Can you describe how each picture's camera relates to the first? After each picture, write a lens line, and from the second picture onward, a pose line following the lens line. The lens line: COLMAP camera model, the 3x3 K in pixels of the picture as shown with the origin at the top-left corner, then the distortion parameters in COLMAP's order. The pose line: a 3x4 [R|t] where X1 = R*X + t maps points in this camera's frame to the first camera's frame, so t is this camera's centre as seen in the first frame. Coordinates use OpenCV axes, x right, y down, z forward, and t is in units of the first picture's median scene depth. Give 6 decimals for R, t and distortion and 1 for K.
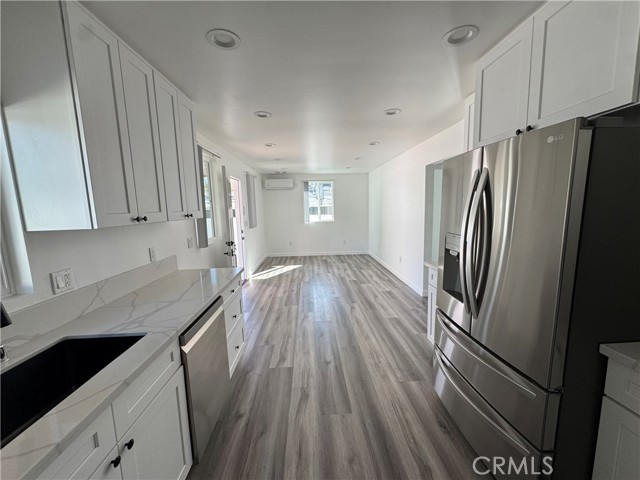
lens RADIAL K [[256.8, 0, 319.8], [0, 256.8, 240.3], [0, 0, 1]] dist [0.019705, 0.000098]
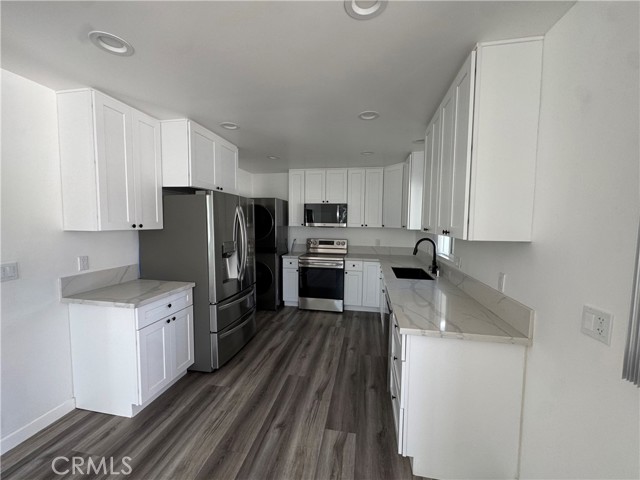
lens RADIAL K [[256.8, 0, 318.7], [0, 256.8, 240.8], [0, 0, 1]] dist [0.019705, 0.000098]
pose [[-0.971740, 0.001259, 0.236049, -0.291172], [0.048212, 0.979964, 0.193250, -0.230703], [-0.231076, 0.199169, -0.952332, 1.768786]]
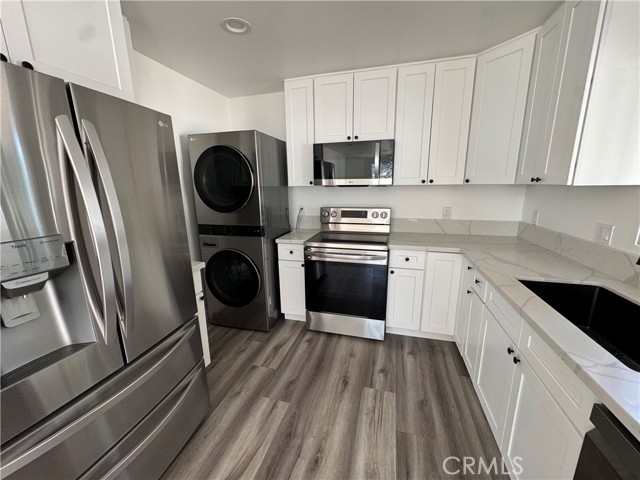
lens RADIAL K [[256.8, 0, 321.9], [0, 256.8, 235.1], [0, 0, 1]] dist [0.019705, 0.000098]
pose [[-0.948251, -0.022662, 0.316713, -0.099435], [0.082237, 0.945887, 0.313902, -0.105105], [-0.306689, 0.323703, -0.895074, 0.923497]]
